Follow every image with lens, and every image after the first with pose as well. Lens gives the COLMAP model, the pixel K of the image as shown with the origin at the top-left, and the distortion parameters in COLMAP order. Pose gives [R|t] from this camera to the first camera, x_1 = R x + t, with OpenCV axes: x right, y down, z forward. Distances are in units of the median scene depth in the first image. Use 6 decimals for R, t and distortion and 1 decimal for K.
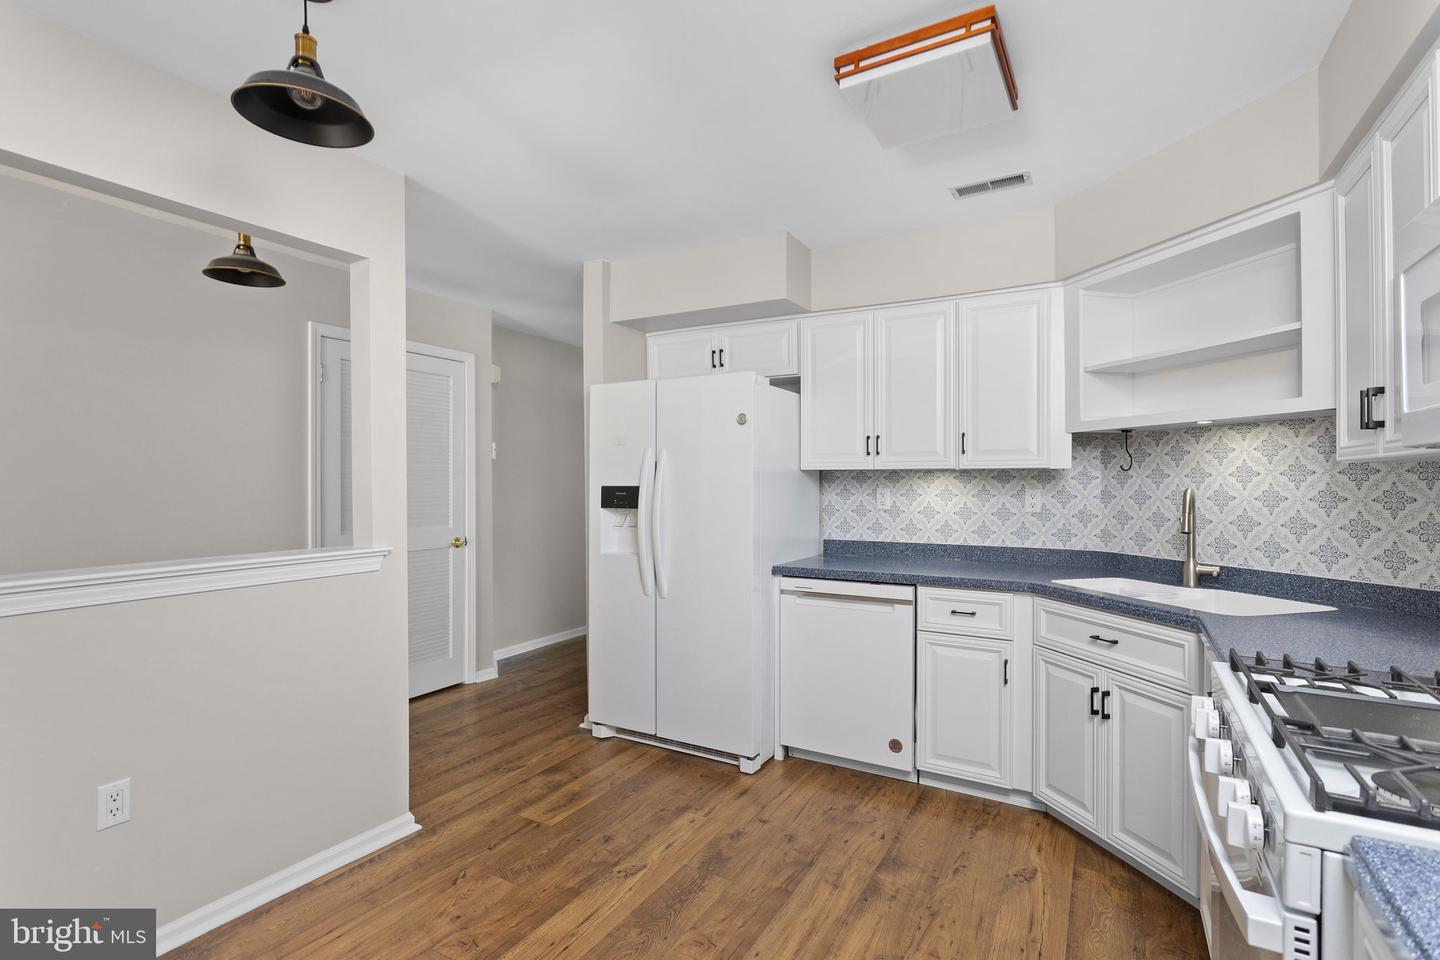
lens RADIAL K [[676.7, 0, 720.5], [0, 676.7, 470.2], [0, 0, 1]] dist [0.000595, 0.000352]
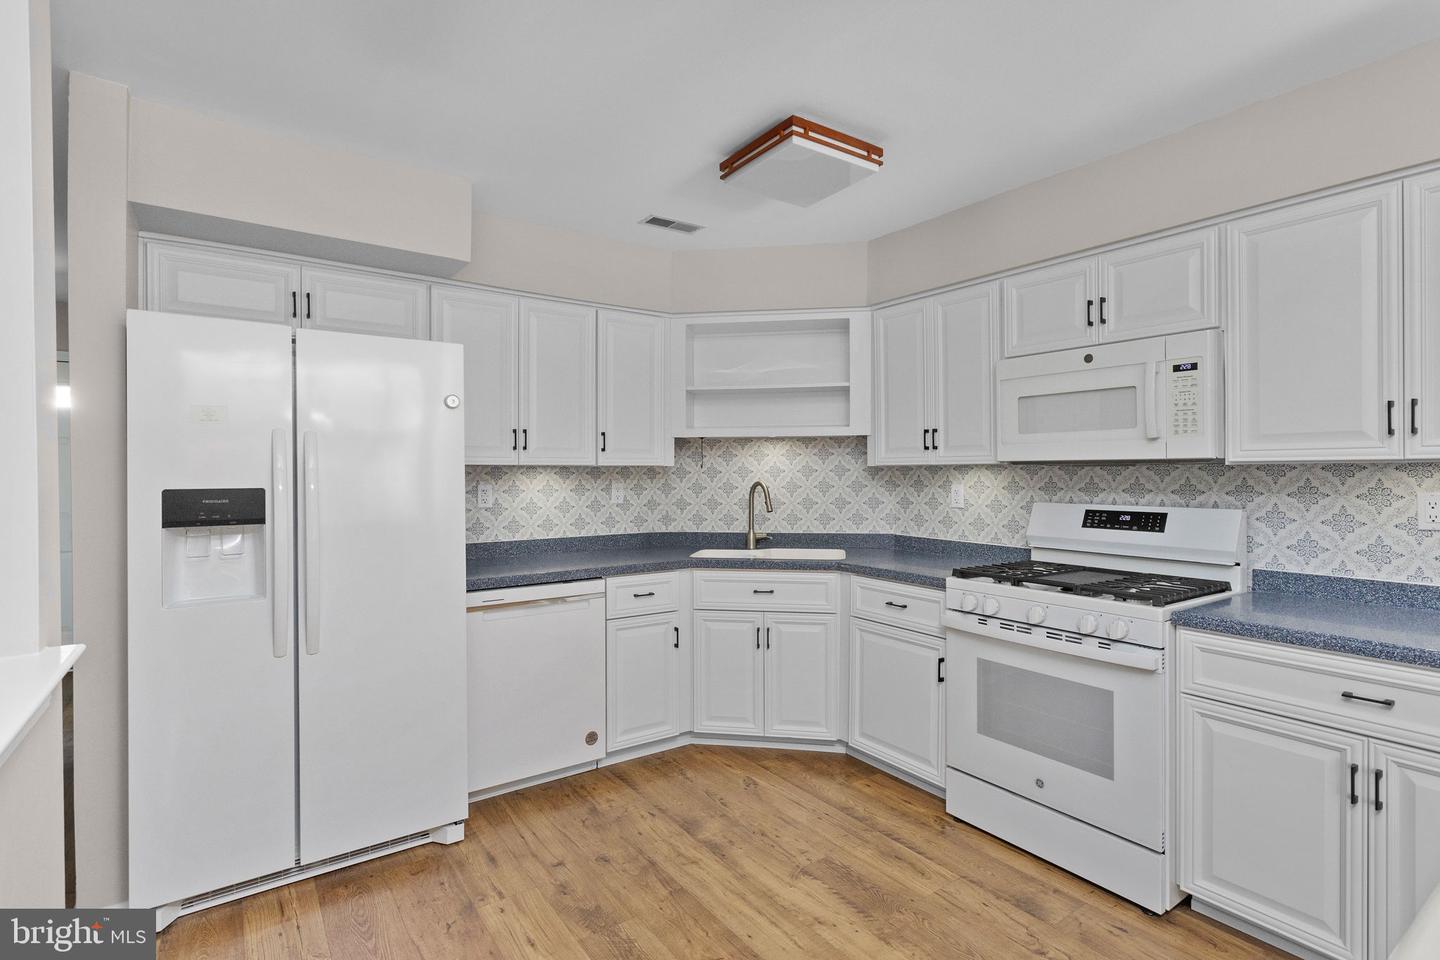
lens RADIAL K [[699.1, 0, 712.1], [0, 699.1, 460.0], [0, 0, 1]] dist [0.003050, 0.000582]
pose [[0.422687, 0.019777, 0.906060, -0.661652], [-0.010424, 0.999802, -0.016960, 0.007751], [-0.906216, -0.002276, 0.422809, 0.422405]]
